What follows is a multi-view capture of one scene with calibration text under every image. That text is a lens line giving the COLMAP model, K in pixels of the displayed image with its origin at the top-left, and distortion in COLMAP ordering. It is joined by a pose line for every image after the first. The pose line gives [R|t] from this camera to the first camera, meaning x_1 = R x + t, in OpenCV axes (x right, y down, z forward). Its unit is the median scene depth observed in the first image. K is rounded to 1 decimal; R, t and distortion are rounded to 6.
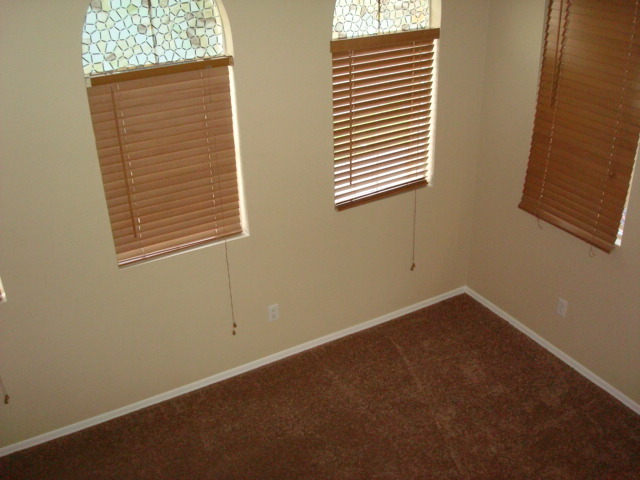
lens RADIAL K [[685.4, 0, 320.0], [0, 685.4, 240.0], [0, 0, 1]] dist [-0.087747, -0.043864]
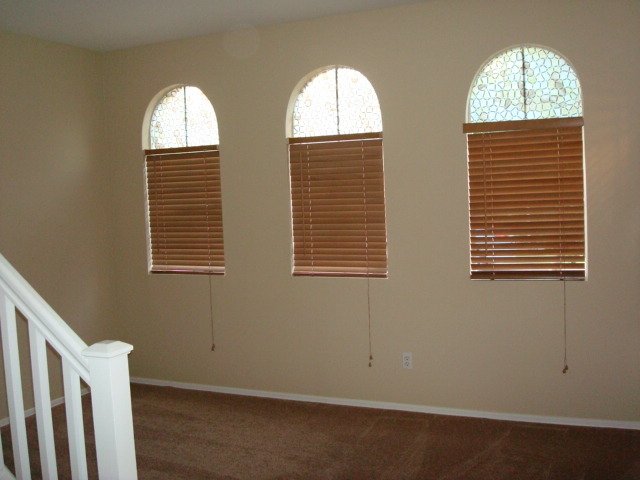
lens RADIAL K [[685.4, 0, 320.0], [0, 685.4, 240.0], [0, 0, 1]] dist [-0.087747, -0.043864]
pose [[0.581855, 0.056207, -0.811348, 0.817395], [-0.353436, 0.915958, -0.190011, 0.205970], [0.732480, 0.397318, 0.552821, 0.215920]]
